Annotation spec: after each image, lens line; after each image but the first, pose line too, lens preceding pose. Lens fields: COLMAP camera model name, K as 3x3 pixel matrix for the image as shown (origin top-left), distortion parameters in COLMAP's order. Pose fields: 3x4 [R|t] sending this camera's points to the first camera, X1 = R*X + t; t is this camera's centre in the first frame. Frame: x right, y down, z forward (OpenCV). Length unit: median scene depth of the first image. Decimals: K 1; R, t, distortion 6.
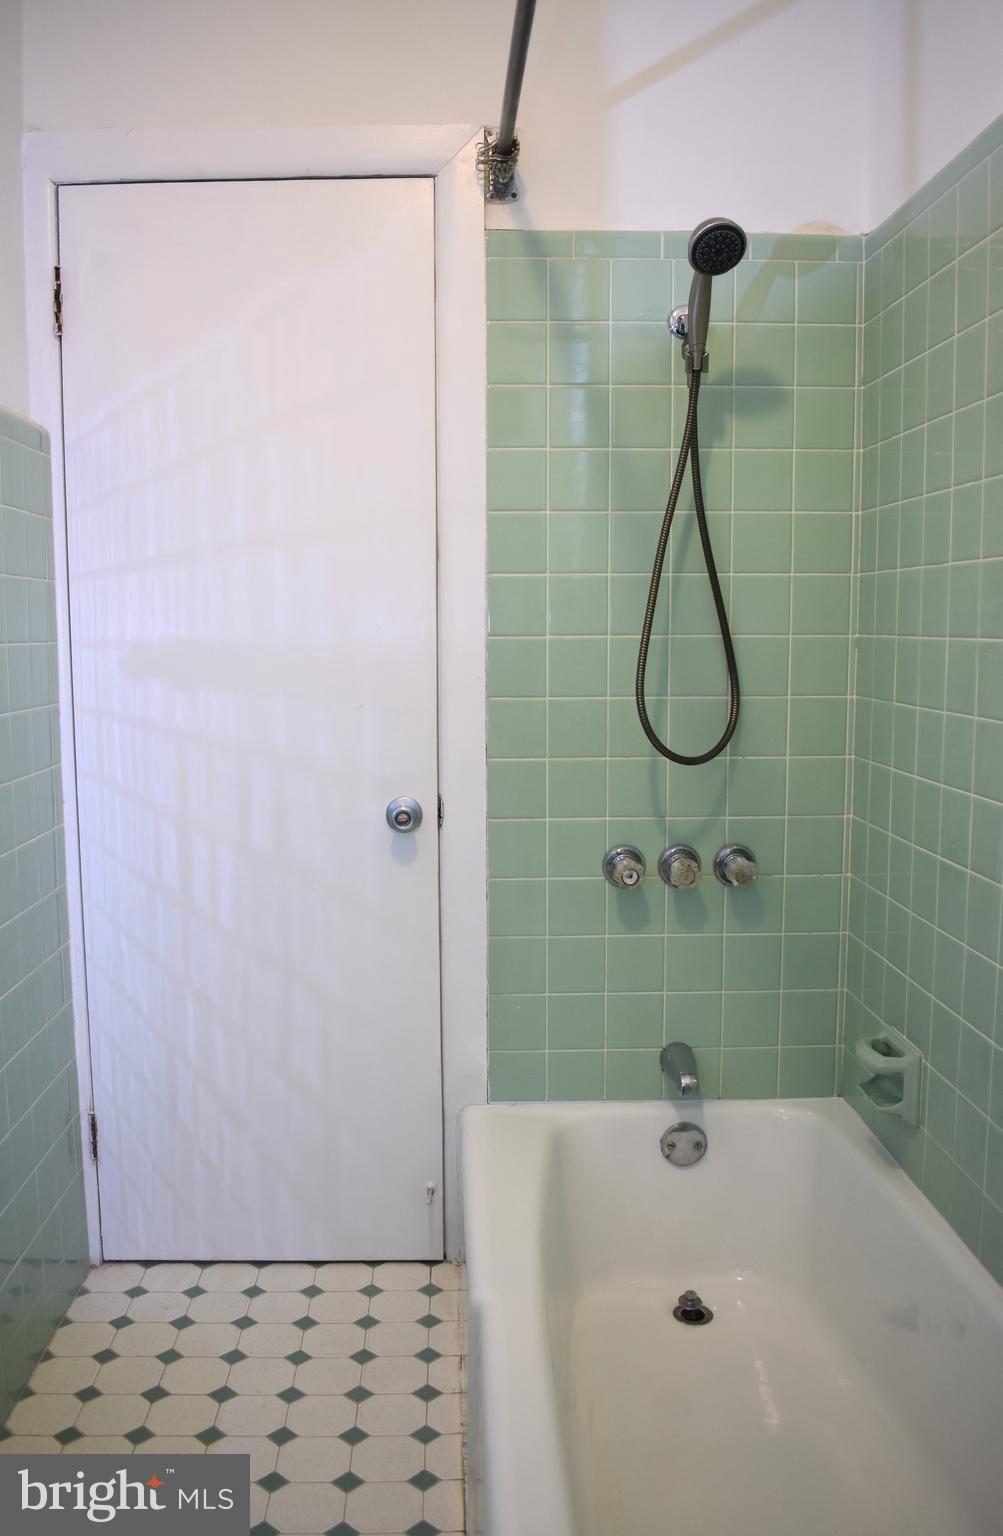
lens RADIAL K [[1267.9, 0, 470.3], [0, 1267.9, 790.7], [0, 0, 1]] dist [-0.086759, -0.001523]
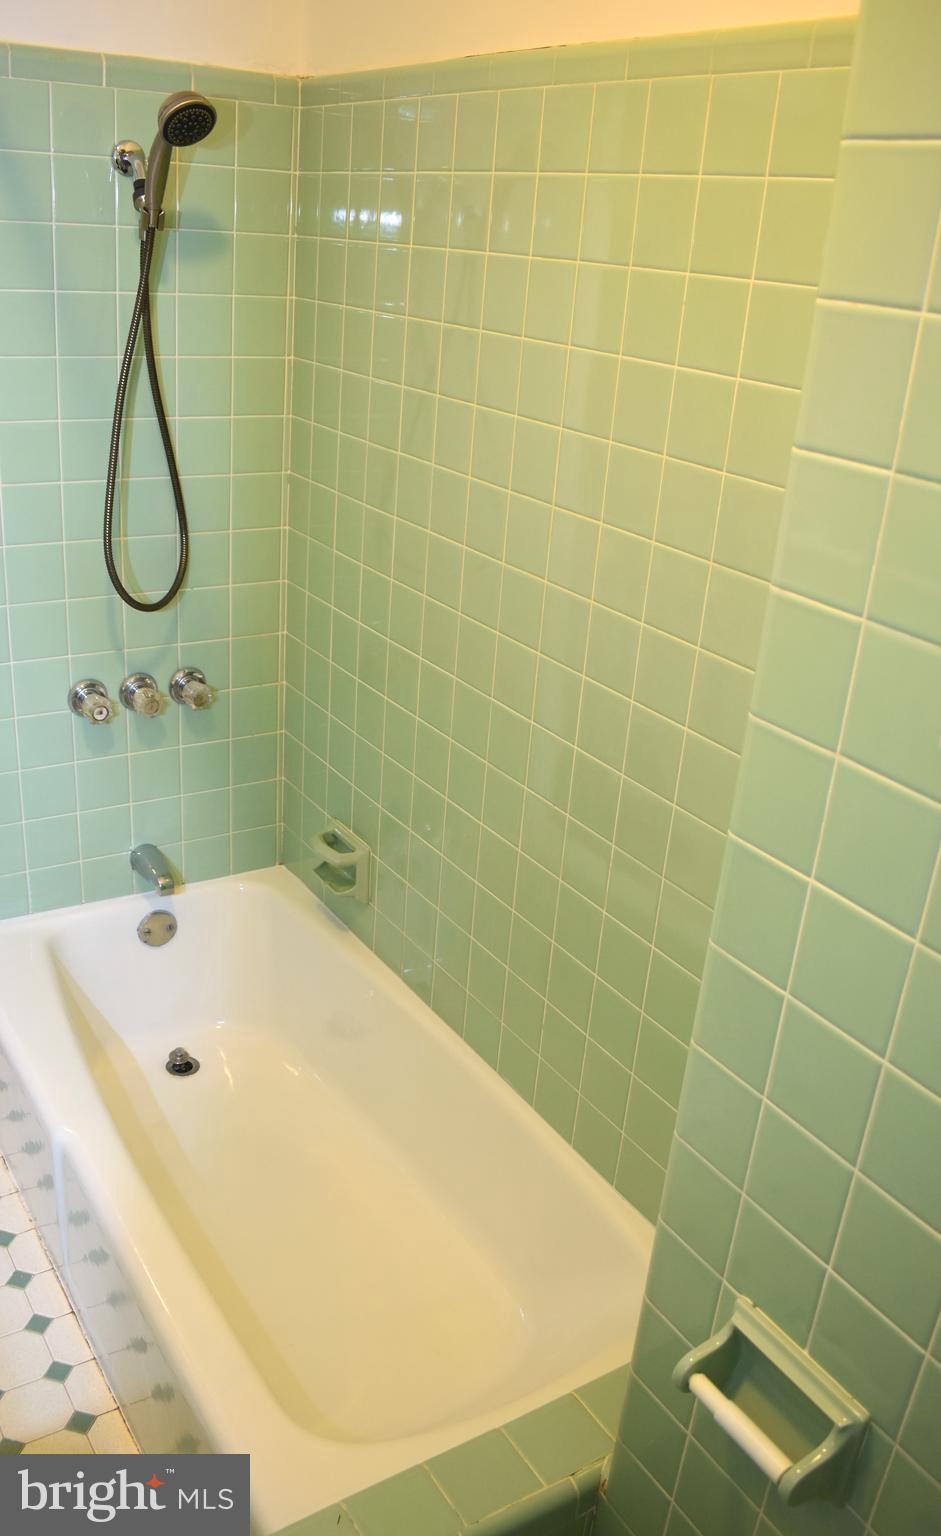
lens RADIAL K [[1268.8, 0, 455.0], [0, 1268.8, 804.6], [0, 0, 1]] dist [-0.092080, 0.011175]
pose [[0.853010, -0.153501, 0.498810, -0.159682], [-0.009458, 0.951064, 0.308850, -0.188585], [-0.521809, -0.268169, 0.809815, -0.039056]]
